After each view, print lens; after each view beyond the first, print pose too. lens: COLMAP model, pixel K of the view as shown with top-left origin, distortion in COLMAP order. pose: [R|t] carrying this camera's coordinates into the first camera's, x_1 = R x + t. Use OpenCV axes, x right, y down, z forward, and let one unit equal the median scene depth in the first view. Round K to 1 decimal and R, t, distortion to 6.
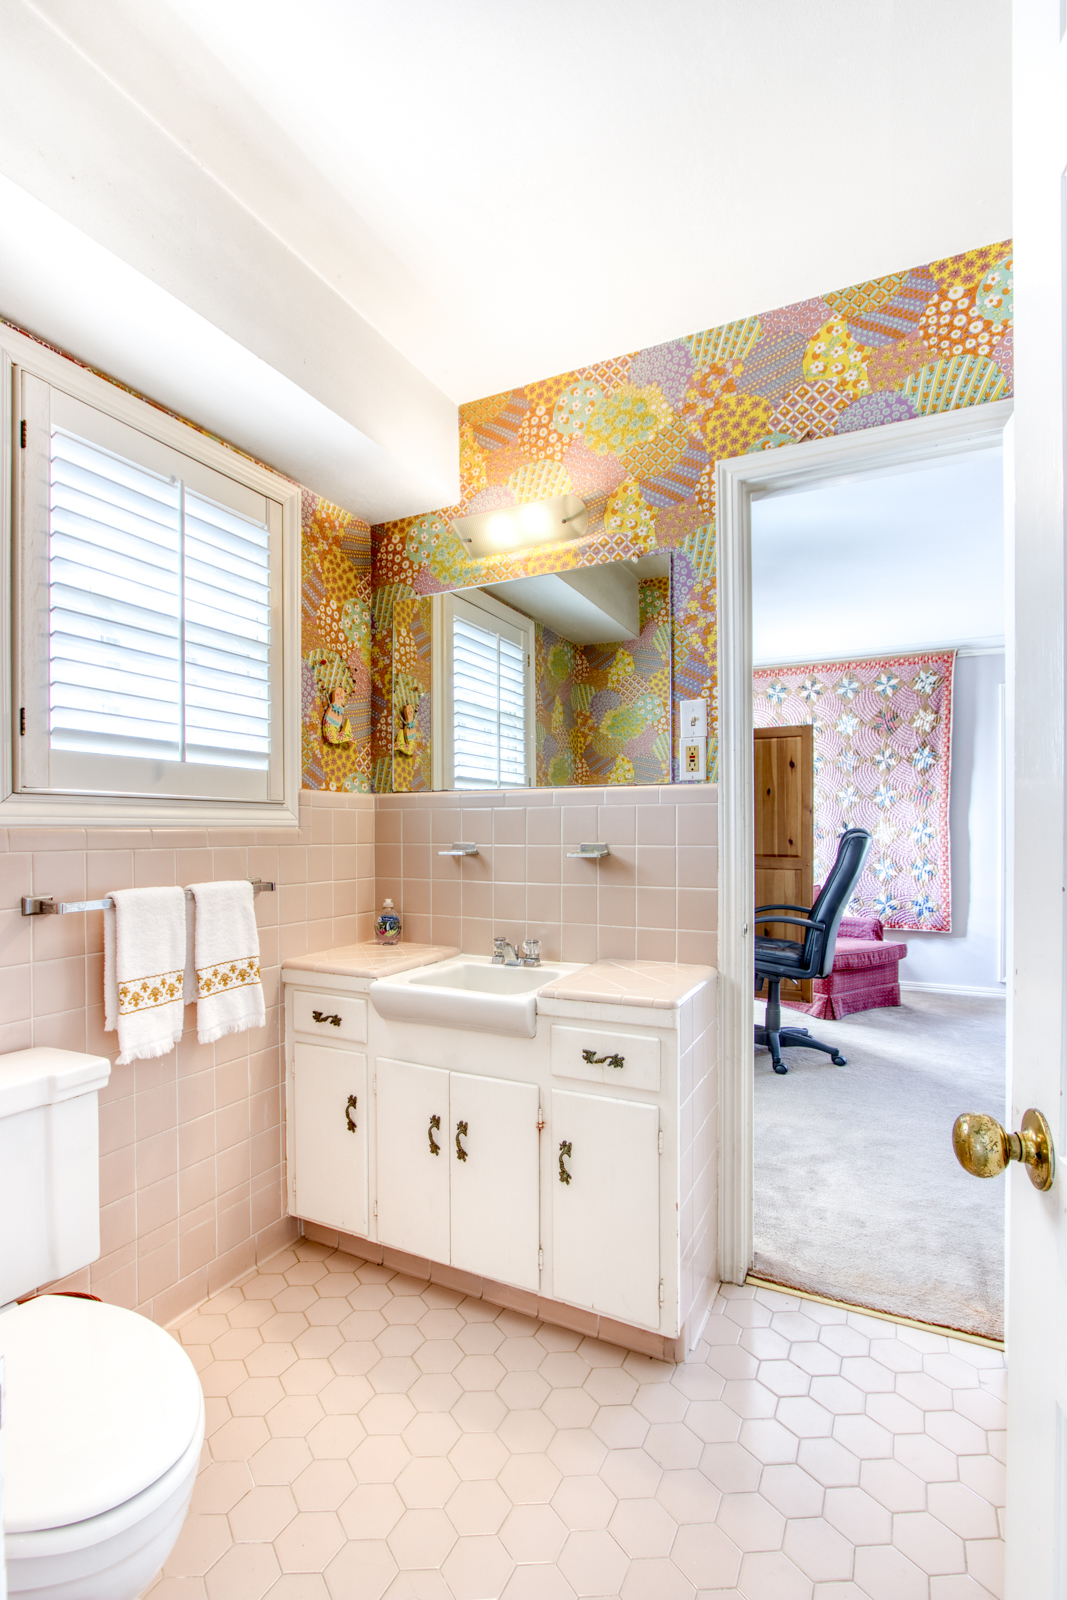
lens RADIAL K [[738.7, 0, 509.1], [0, 738.7, 828.2], [0, 0, 1]] dist [0.001114, 0.000042]
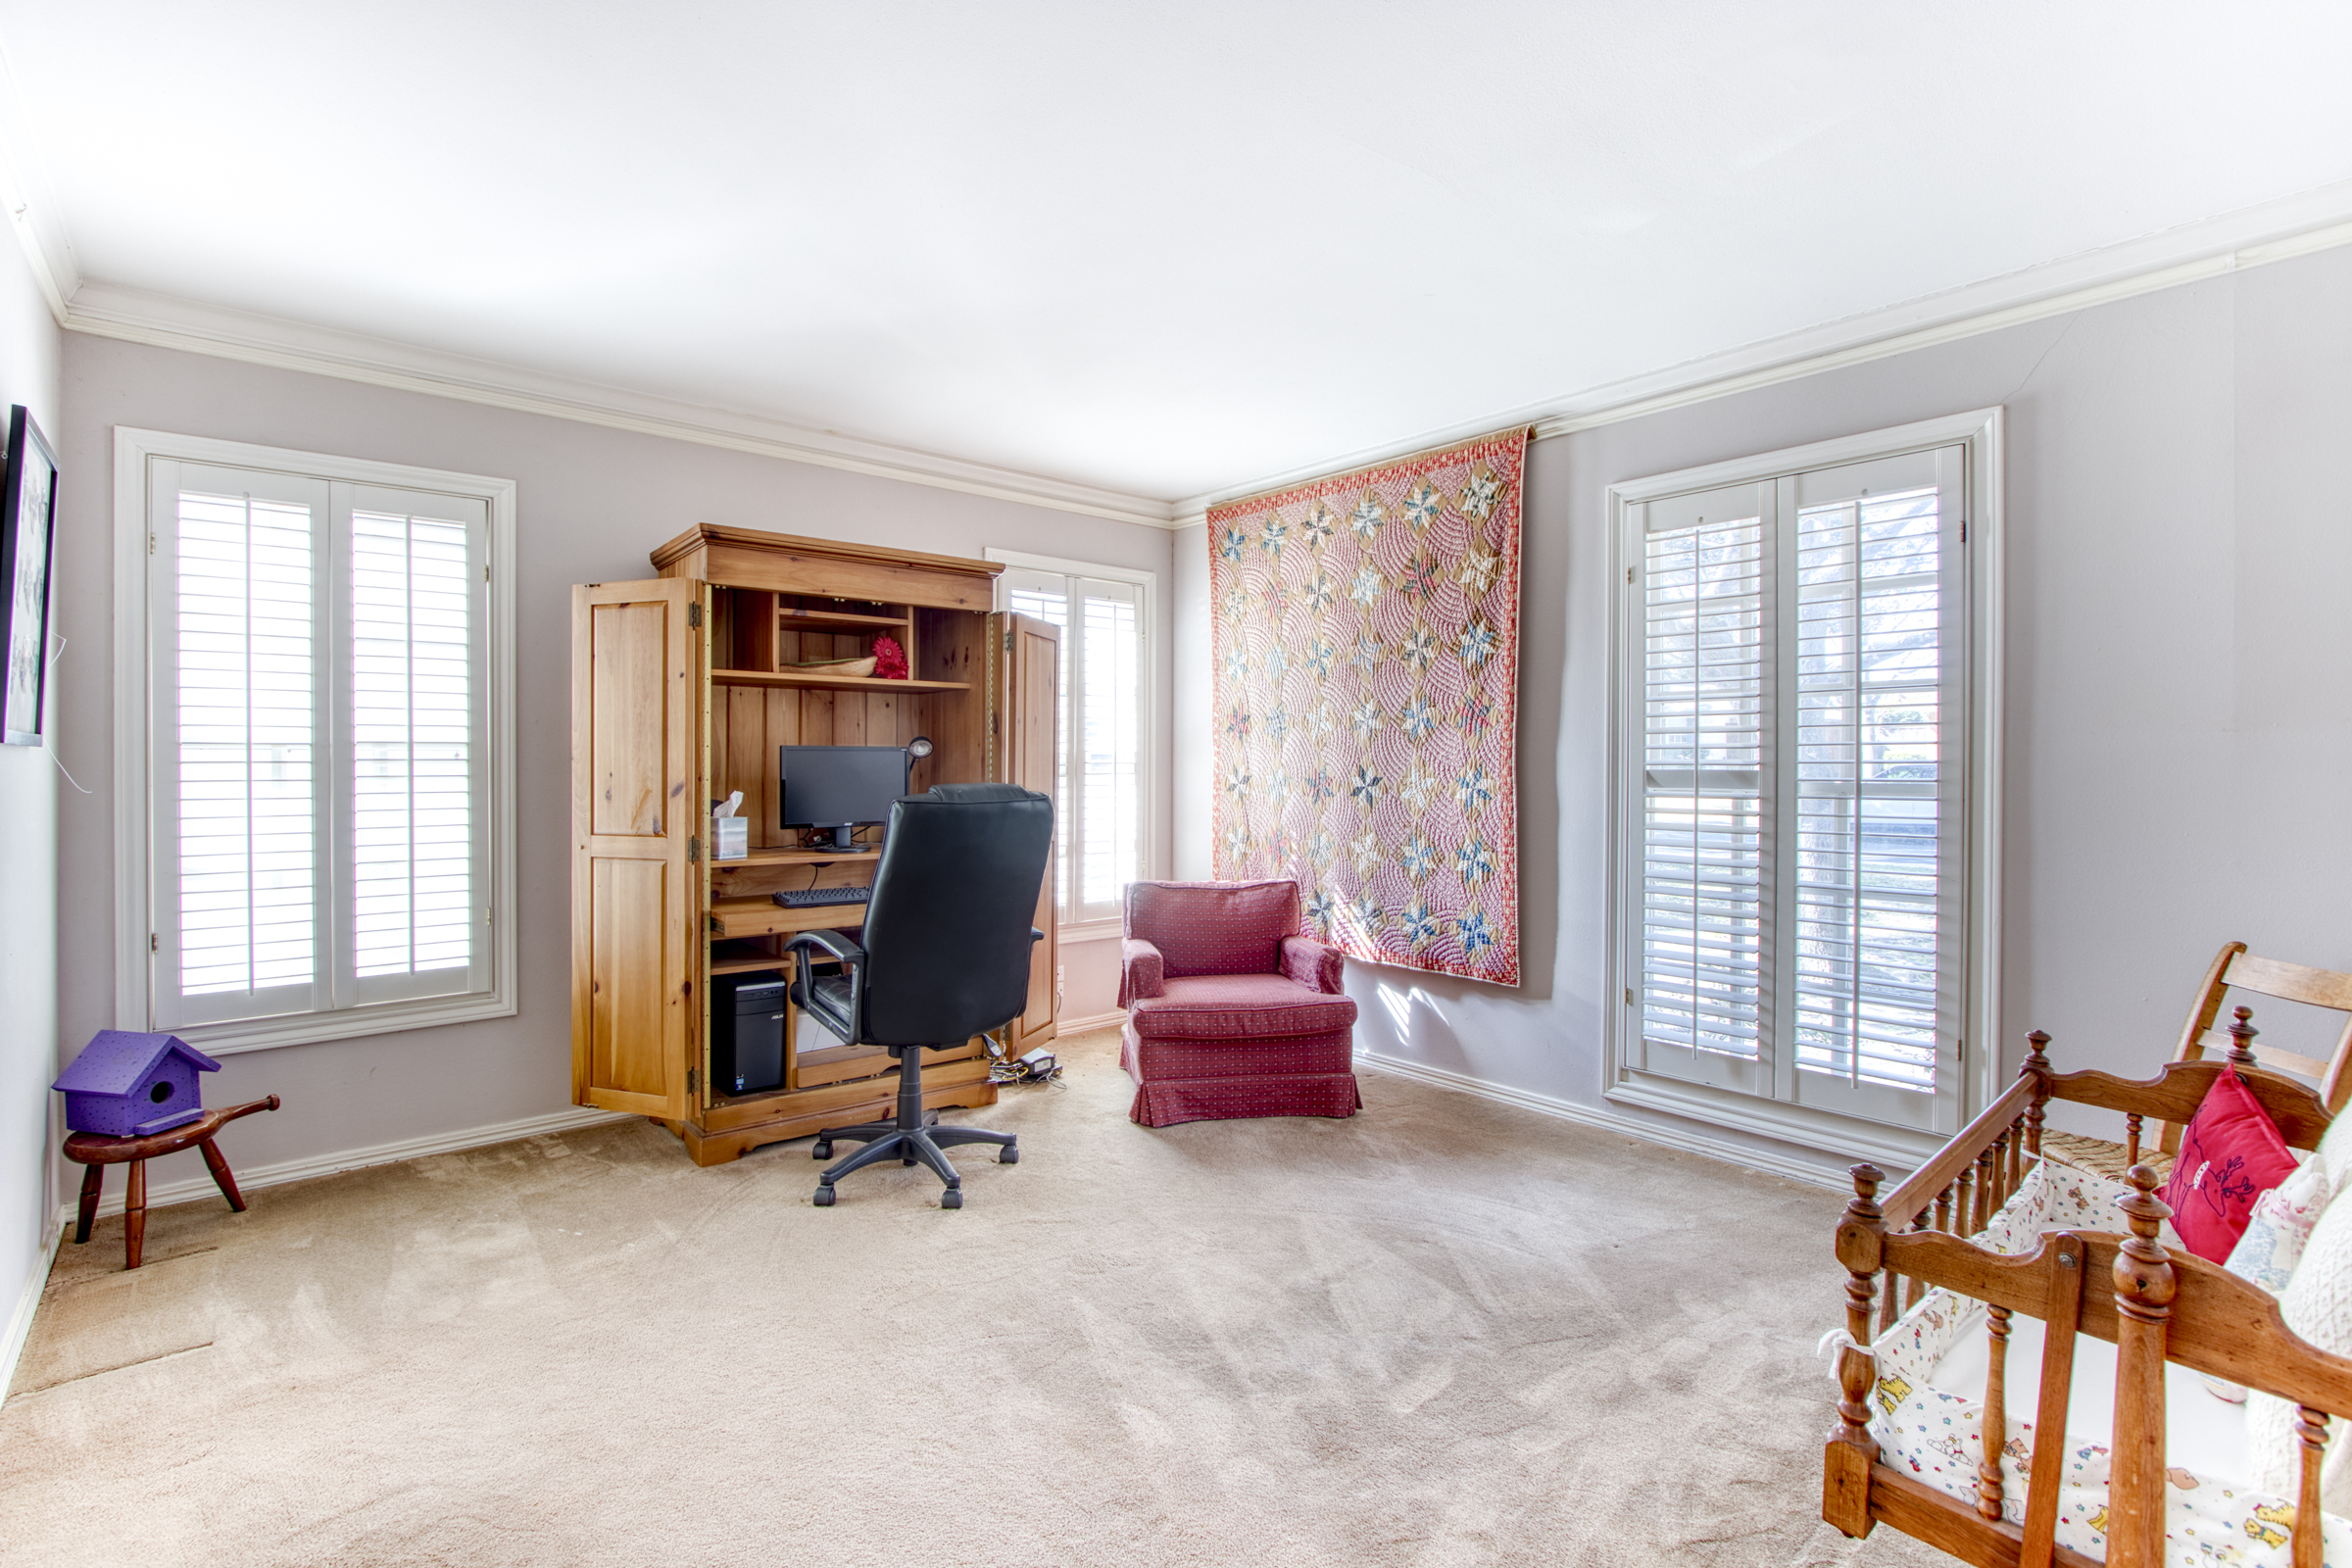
lens RADIAL K [[1073.9, 0, 1152.5], [0, 1073.9, 762.6], [0, 0, 1]] dist [-0.001868, -0.000021]
pose [[0.921694, 0.004006, -0.387896, 0.640830], [-0.004949, 0.999987, -0.001433, -0.009878], [0.387885, 0.003241, 0.921702, 0.223454]]
